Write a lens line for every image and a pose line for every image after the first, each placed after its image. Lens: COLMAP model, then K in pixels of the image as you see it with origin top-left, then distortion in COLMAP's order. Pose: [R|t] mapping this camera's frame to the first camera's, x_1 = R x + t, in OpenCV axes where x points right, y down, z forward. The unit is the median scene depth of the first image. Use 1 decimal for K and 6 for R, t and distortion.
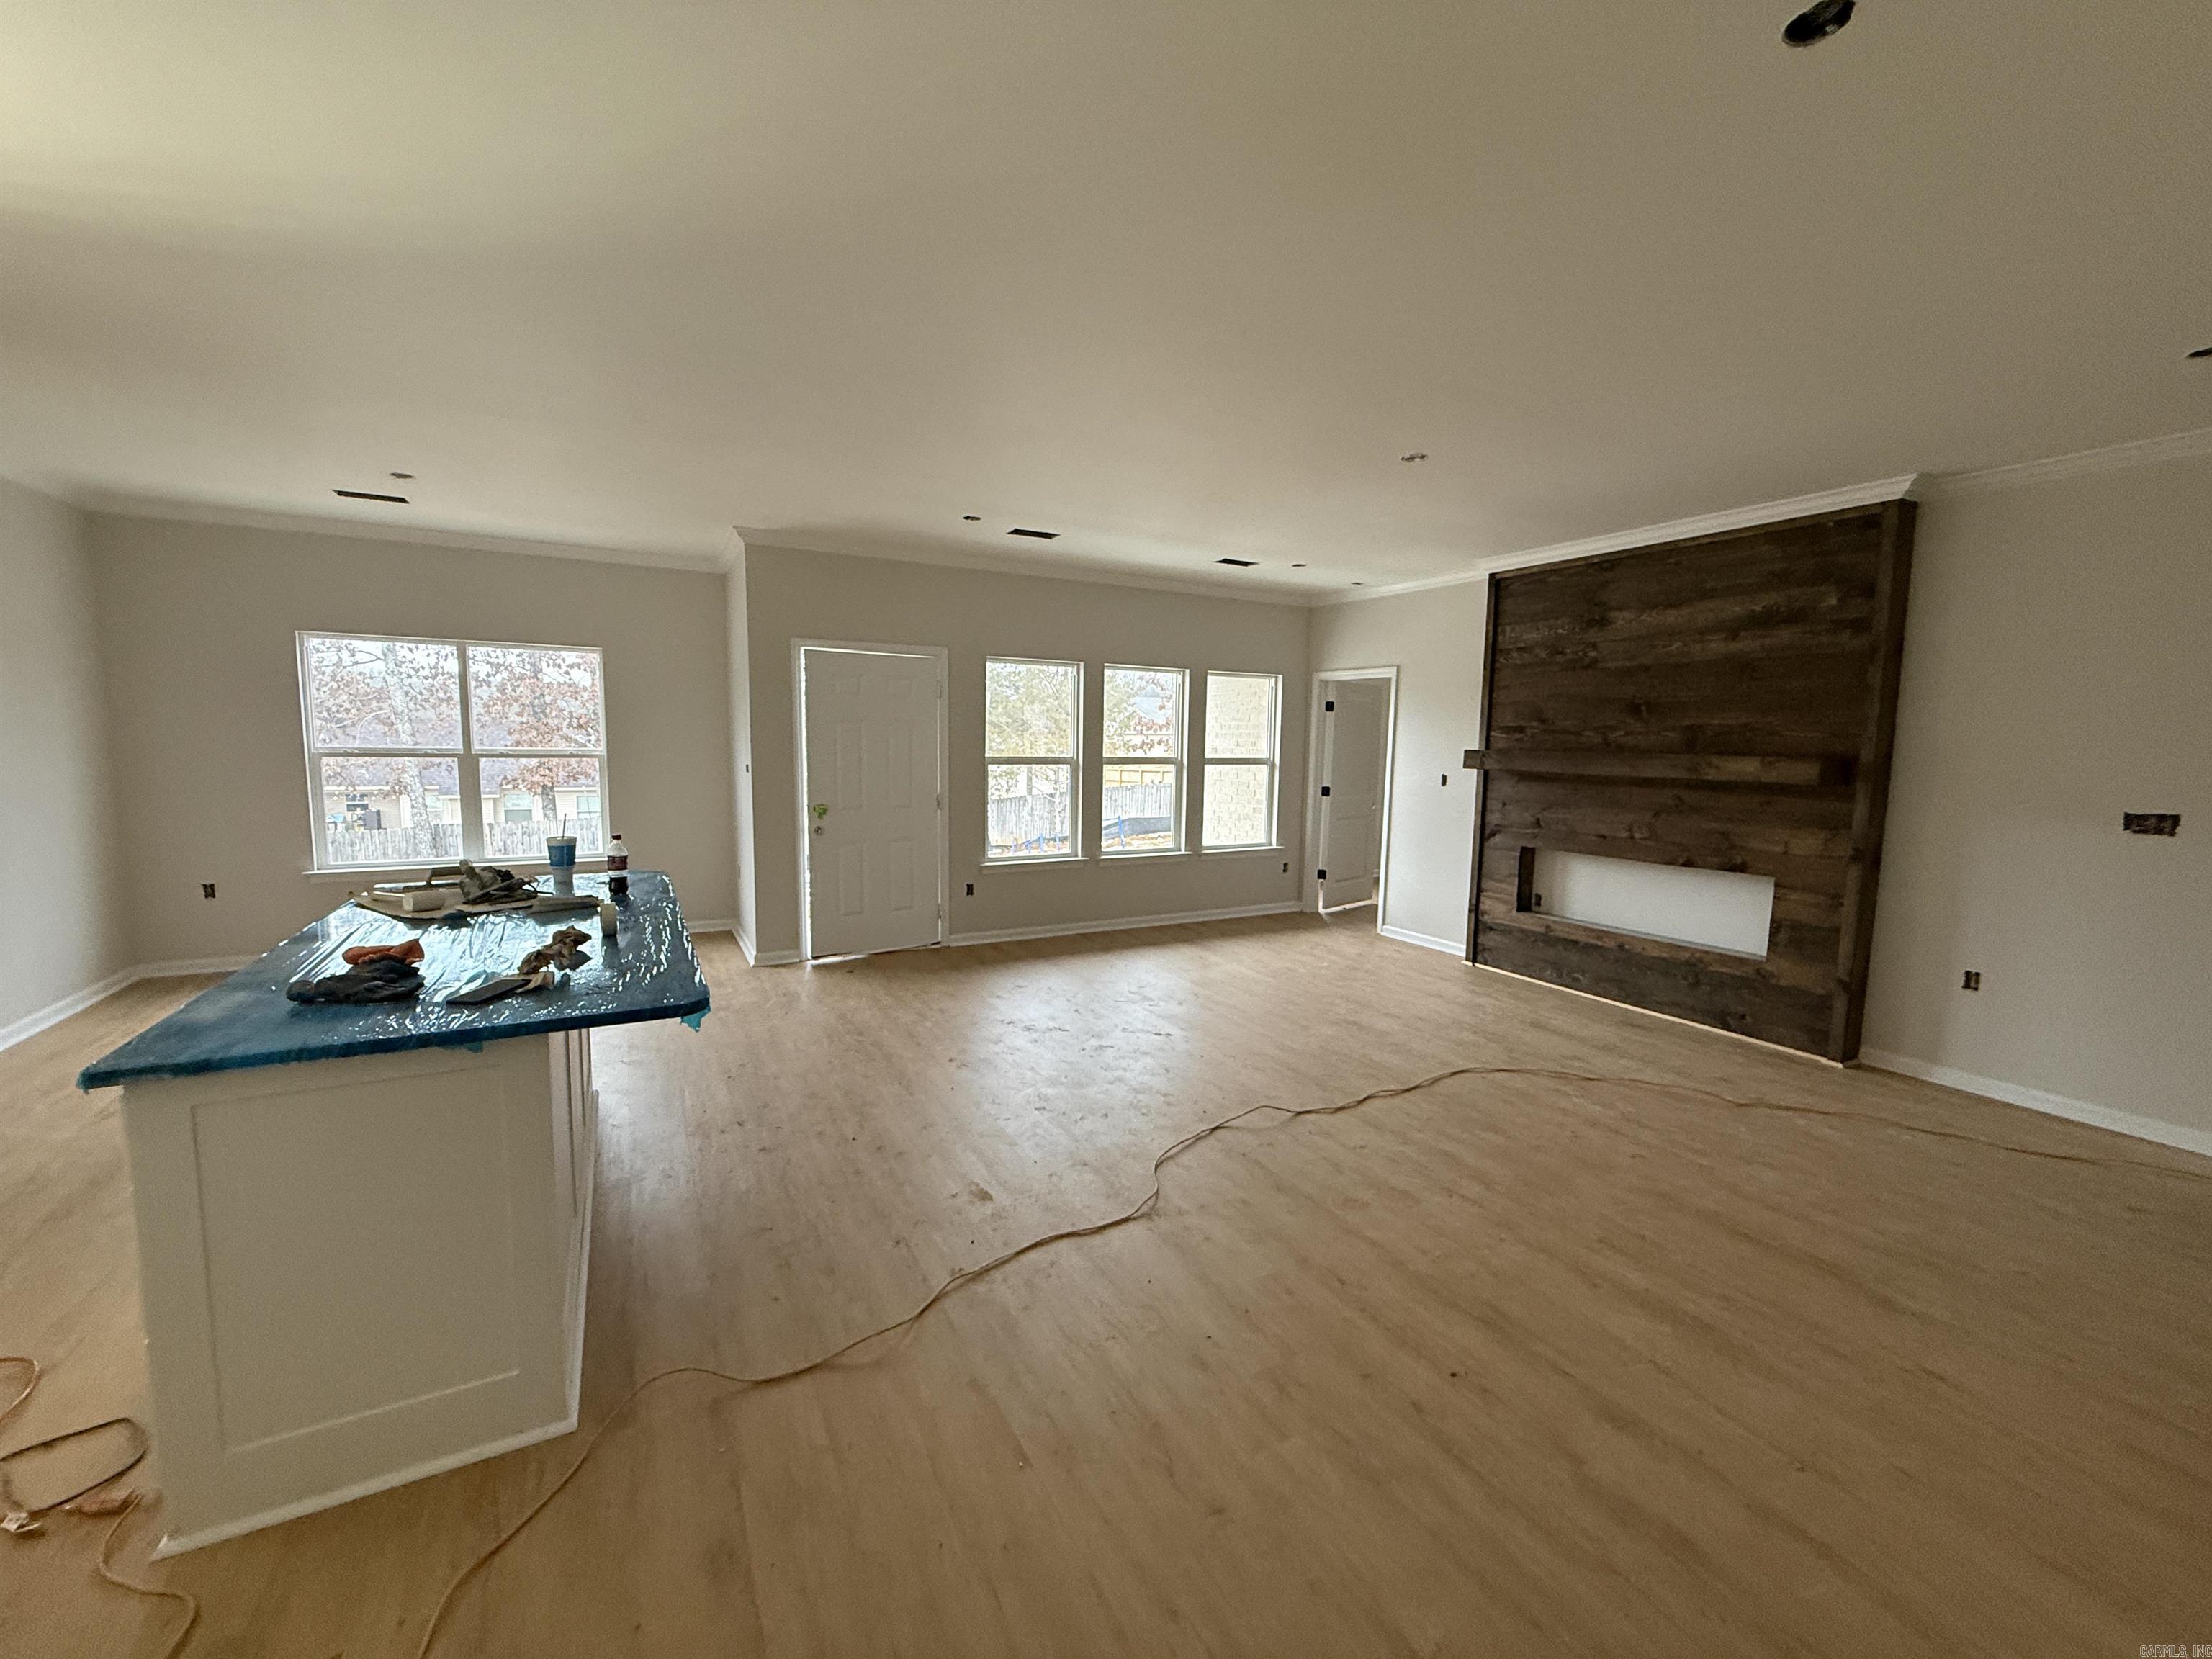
lens RADIAL K [[870.5, 0, 1101.9], [0, 870.5, 832.5], [0, 0, 1]] dist [-0.003208, -0.000357]
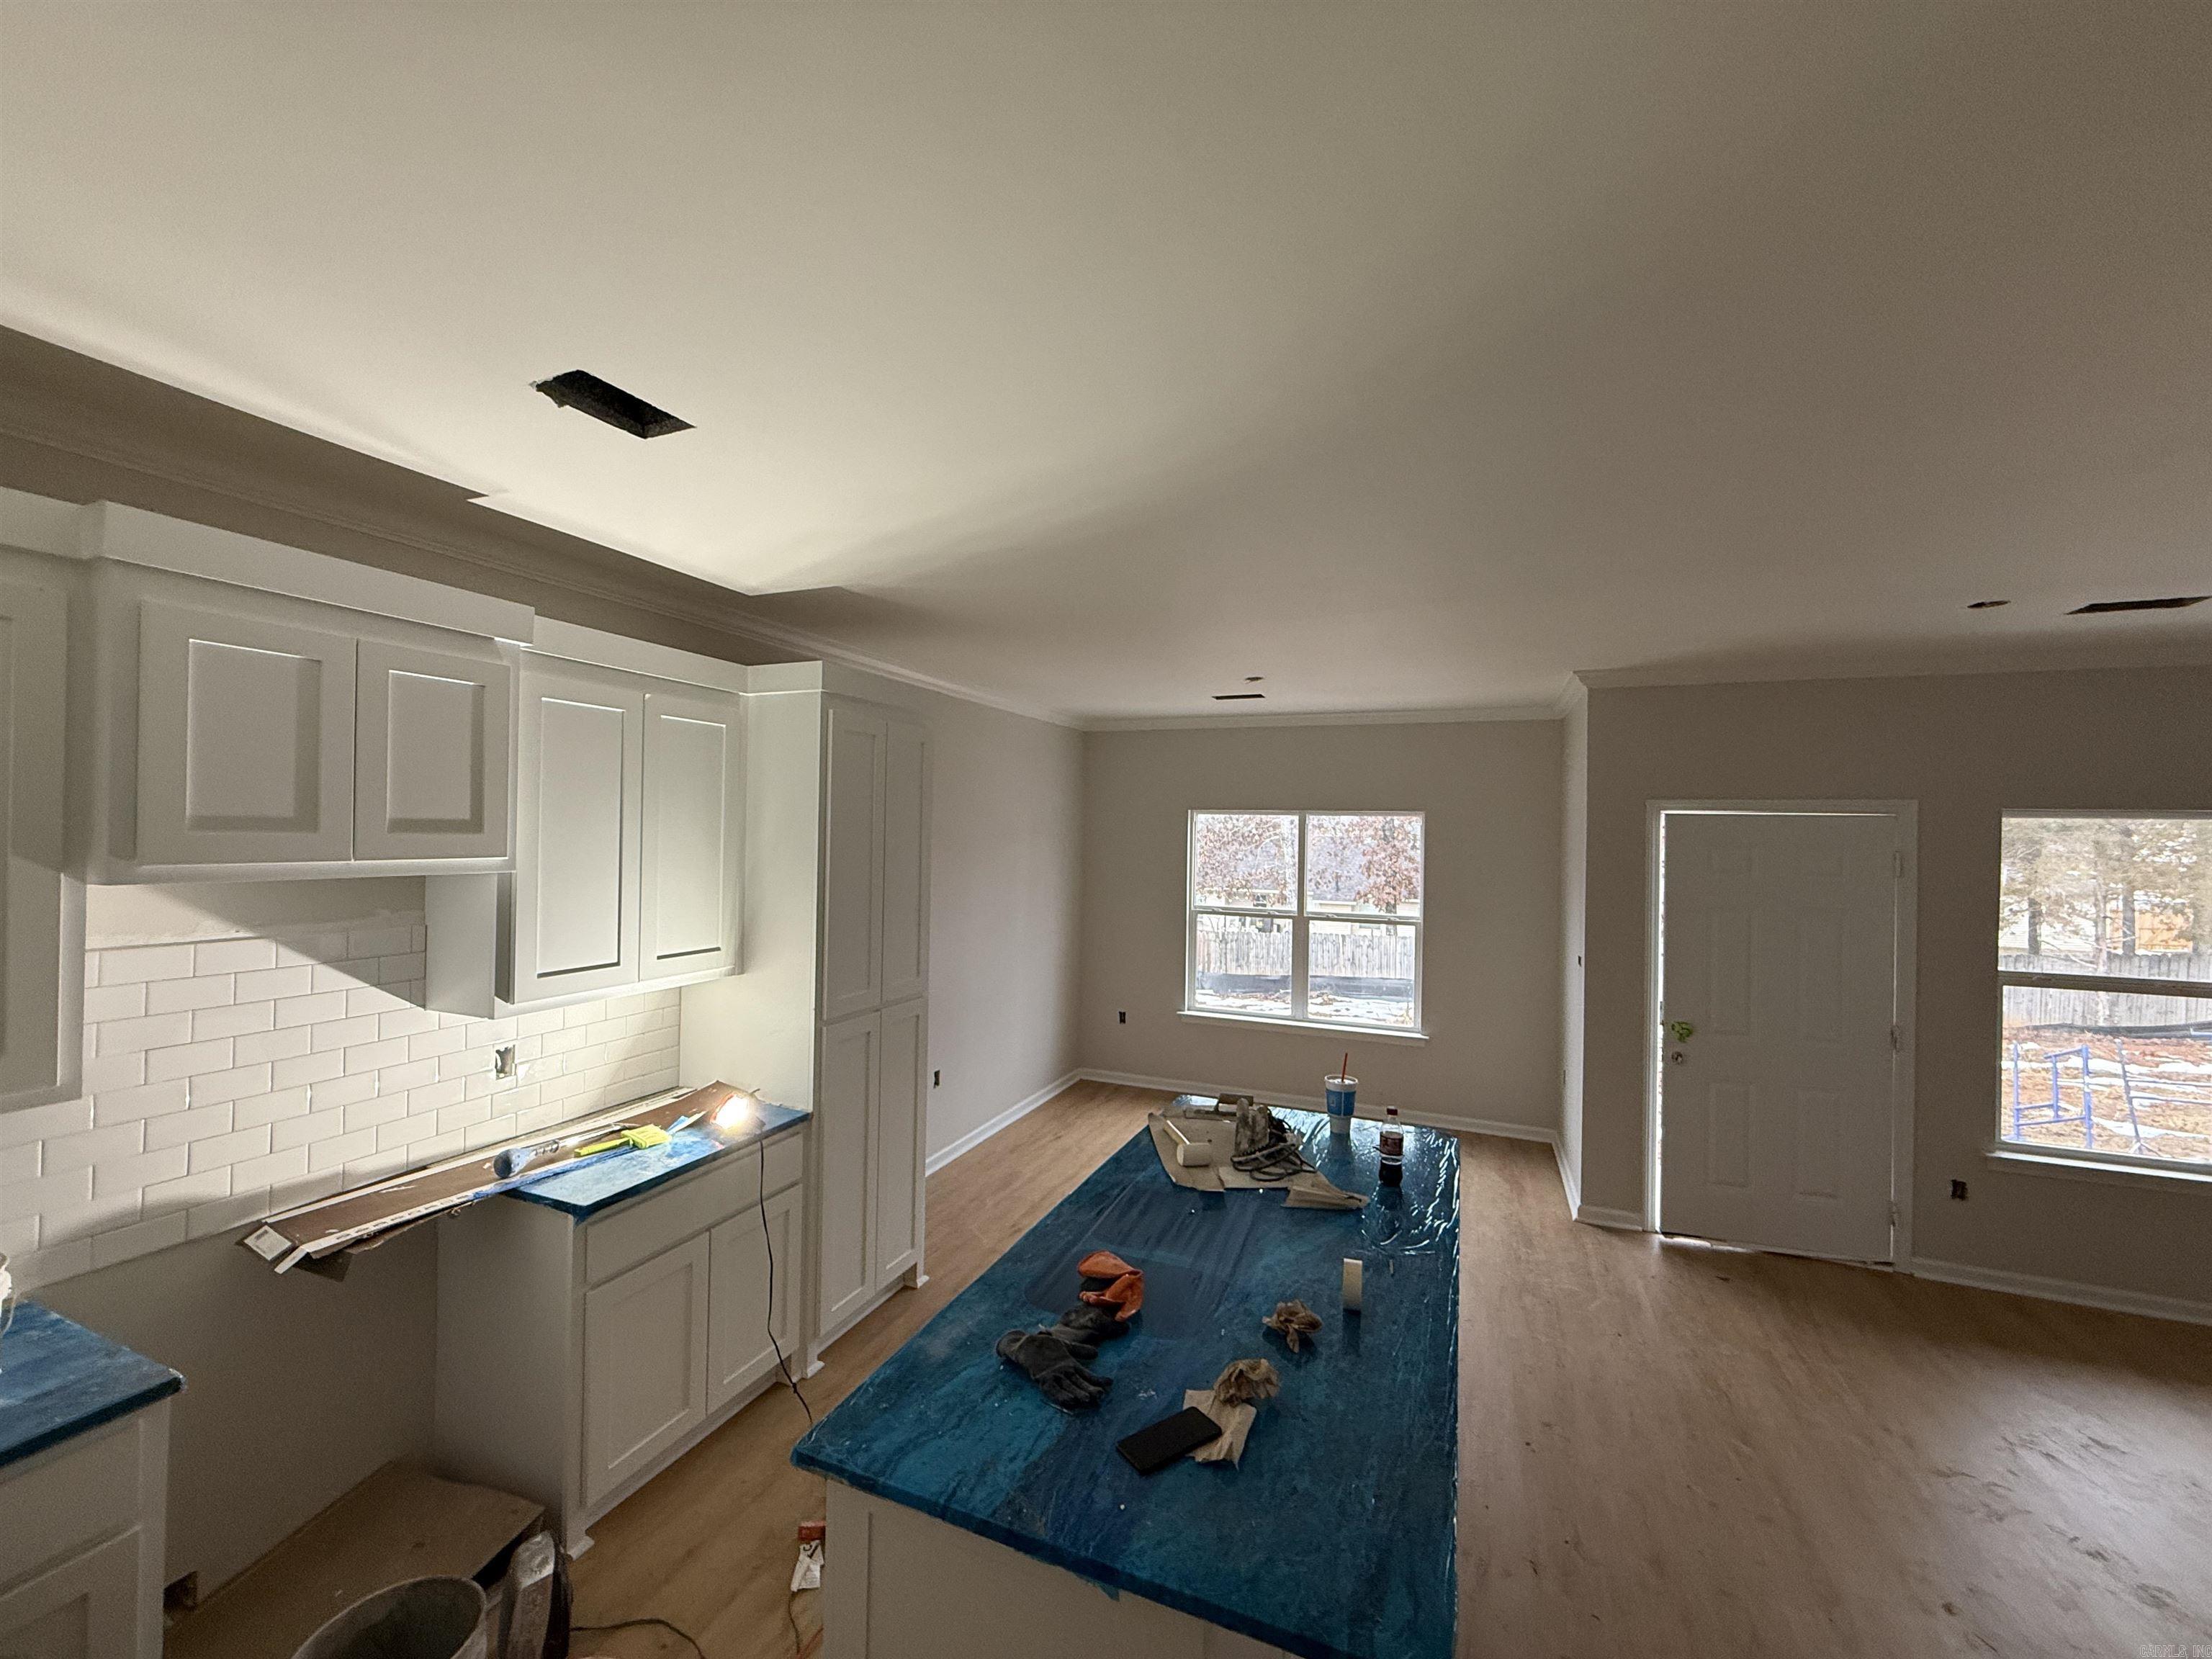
lens RADIAL K [[870.5, 0, 1101.9], [0, 870.5, 832.5], [0, 0, 1]] dist [-0.003208, -0.000357]
pose [[0.625009, -0.007314, -0.780584, -0.058161], [-0.090844, 0.992480, -0.082038, -0.085868], [0.775314, 0.122186, 0.619644, 0.152278]]
